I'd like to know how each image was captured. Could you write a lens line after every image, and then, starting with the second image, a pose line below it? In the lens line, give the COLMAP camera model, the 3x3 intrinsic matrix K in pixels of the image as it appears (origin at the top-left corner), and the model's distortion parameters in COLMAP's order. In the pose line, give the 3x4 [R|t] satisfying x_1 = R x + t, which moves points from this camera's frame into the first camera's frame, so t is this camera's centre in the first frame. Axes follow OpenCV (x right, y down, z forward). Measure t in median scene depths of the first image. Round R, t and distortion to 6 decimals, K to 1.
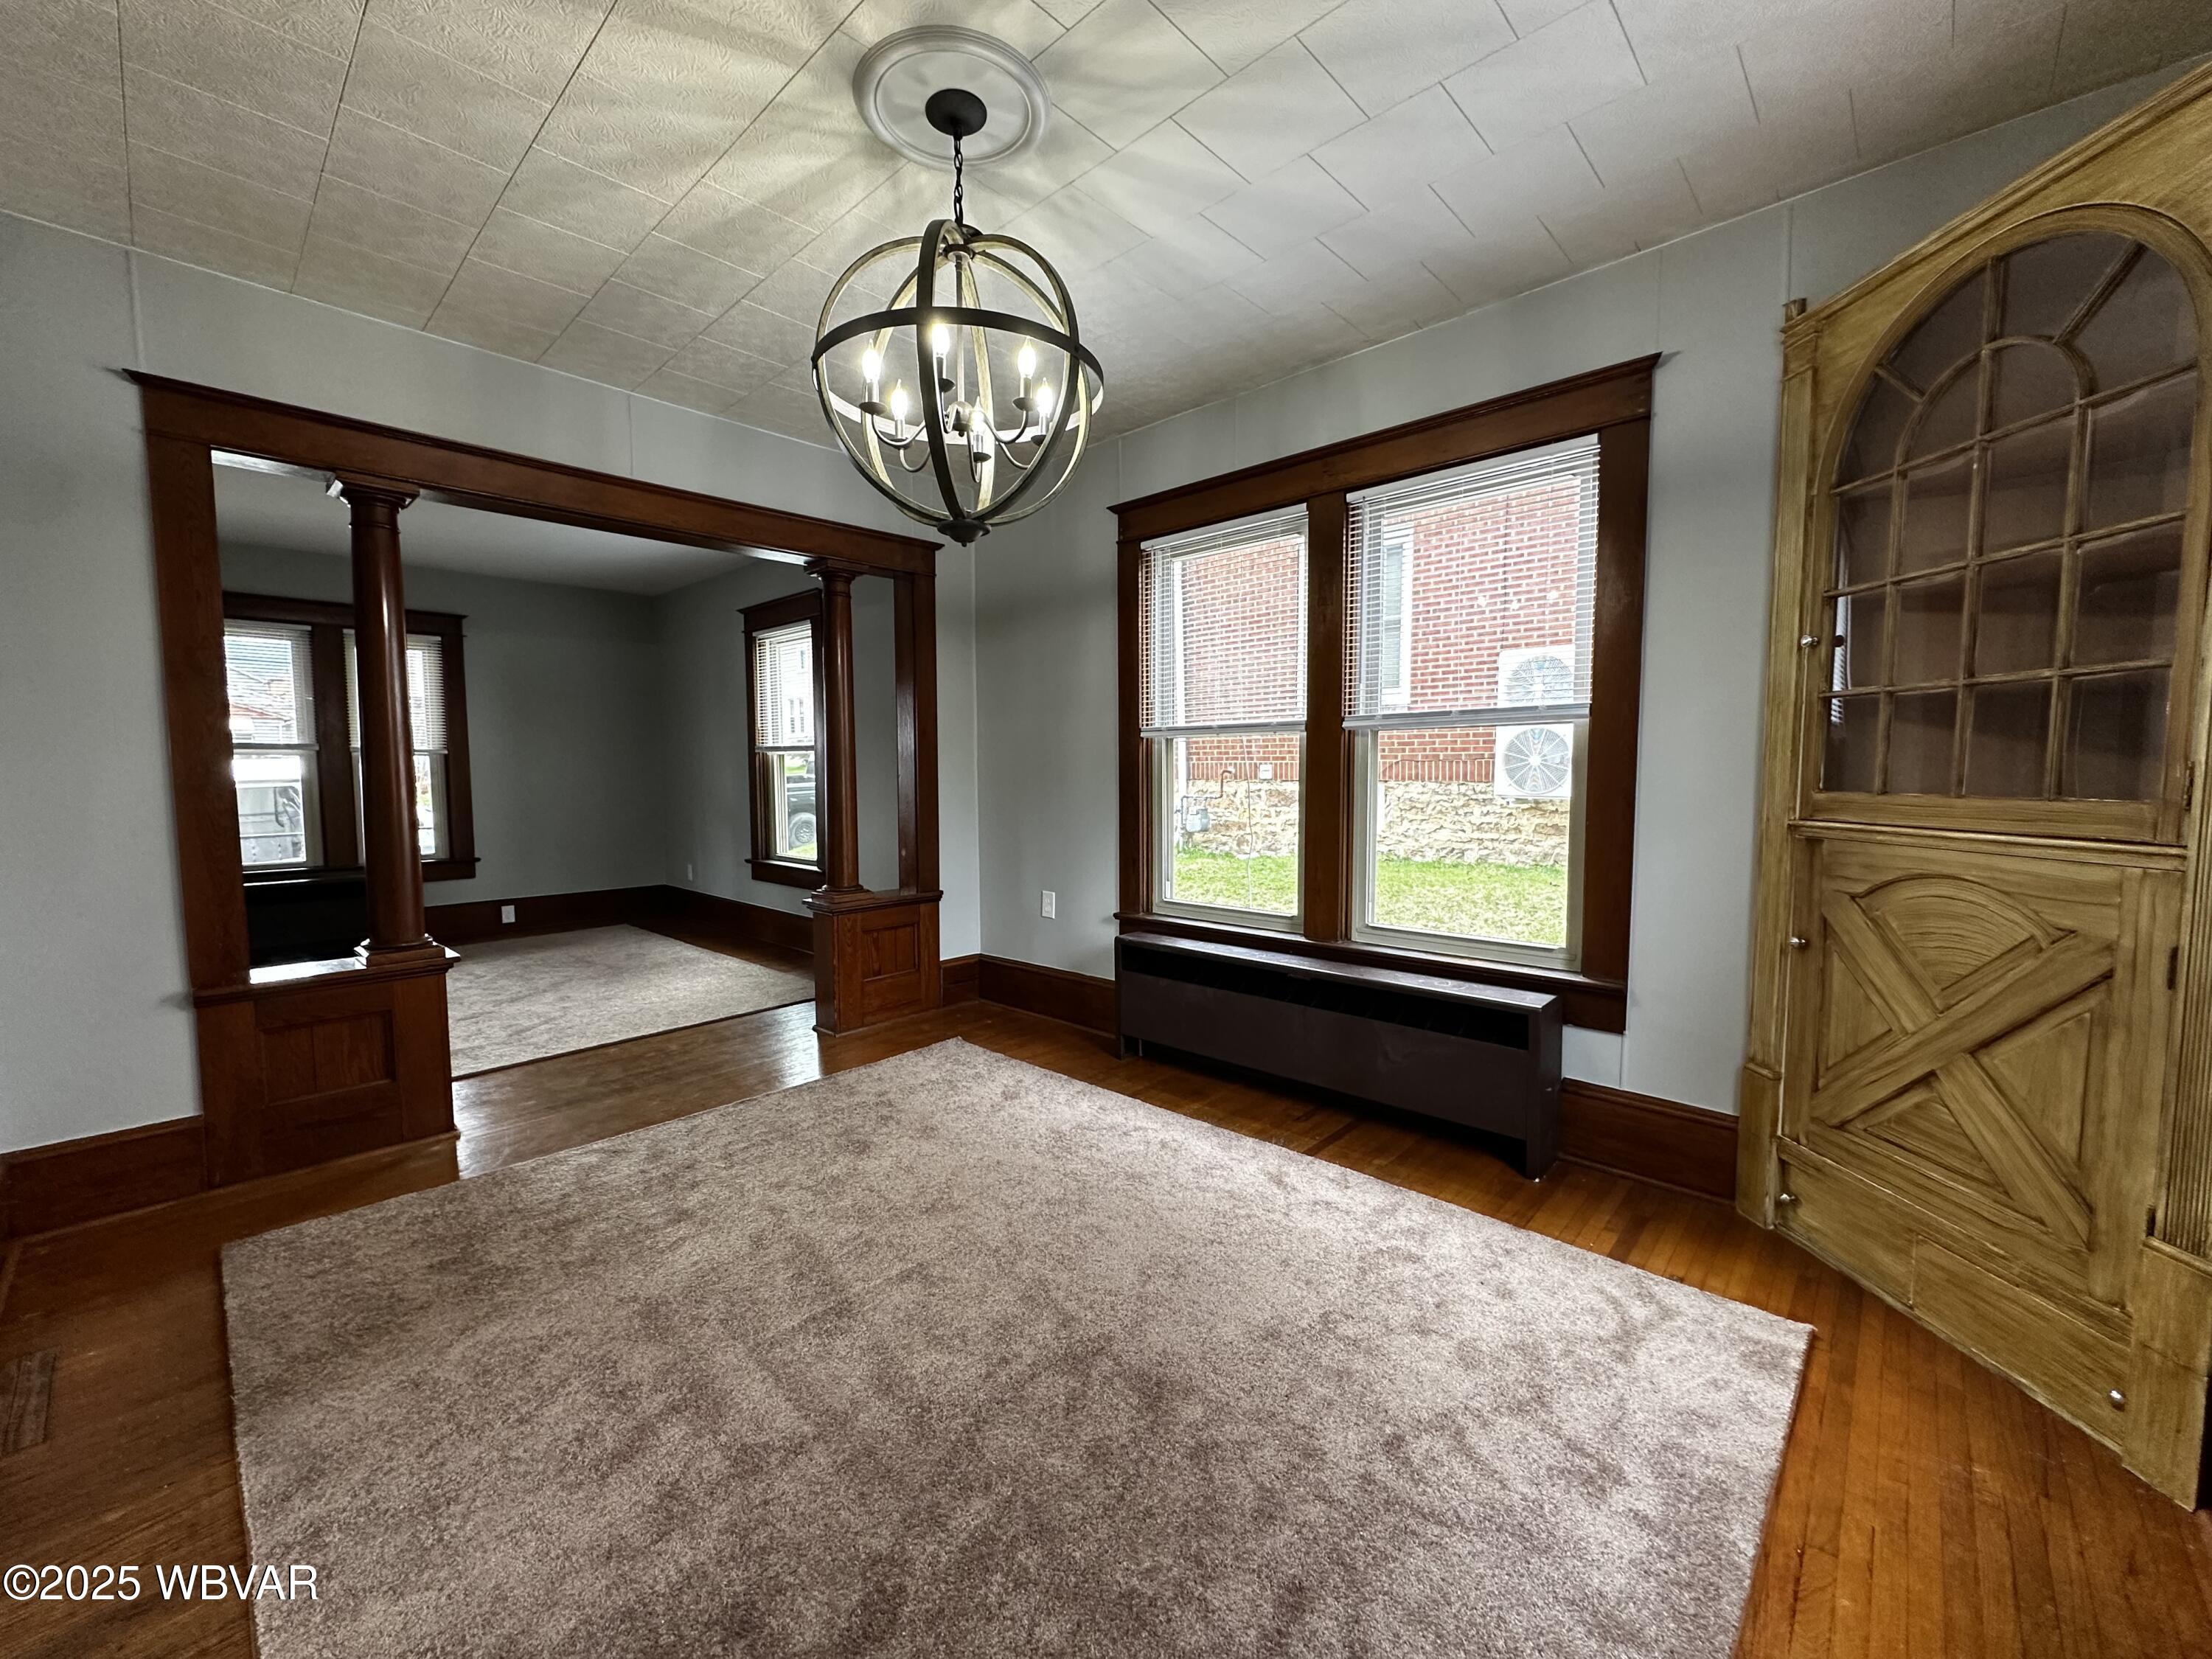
lens RADIAL K [[881.9, 0, 1106.0], [0, 881.9, 829.5], [0, 0, 1]] dist [-0.000556, 0.000016]
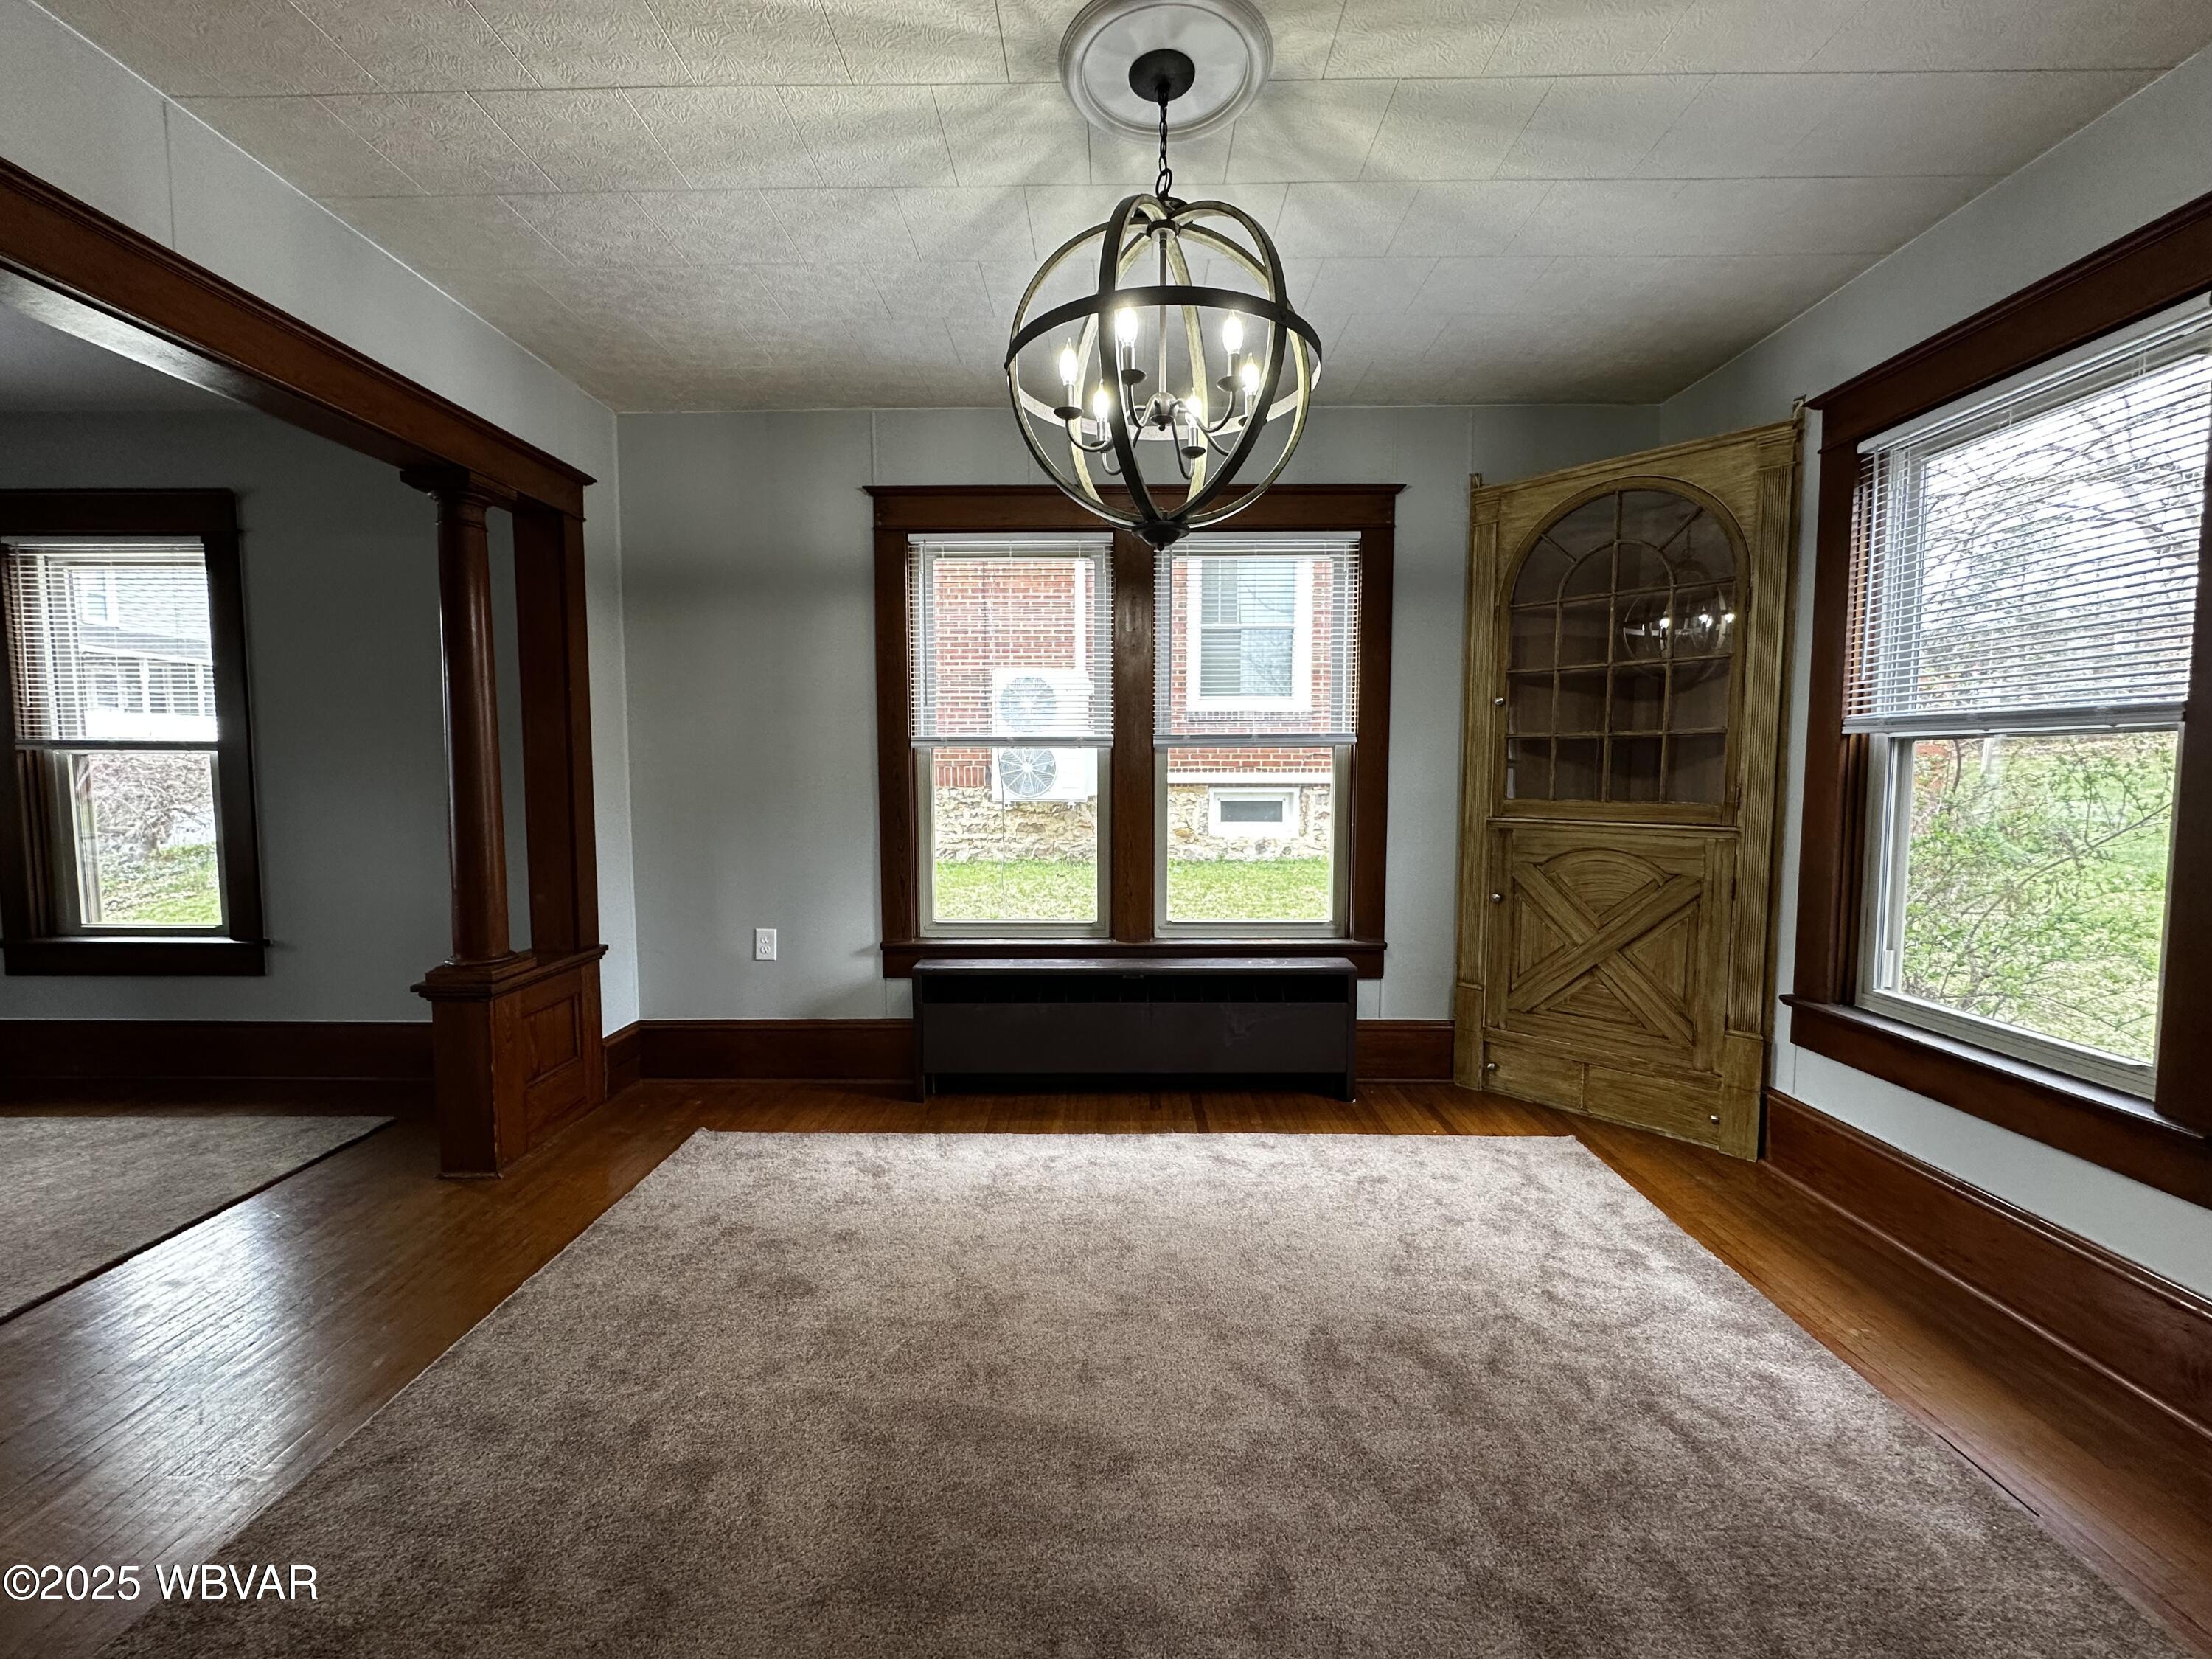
lens RADIAL K [[881.9, 0, 1106.0], [0, 881.9, 829.5], [0, 0, 1]] dist [-0.000556, 0.000016]
pose [[0.737781, -0.042231, 0.673718, -0.762829], [0.043331, 0.998946, 0.015166, -0.043030], [-0.673648, 0.018004, 0.738833, 0.335690]]
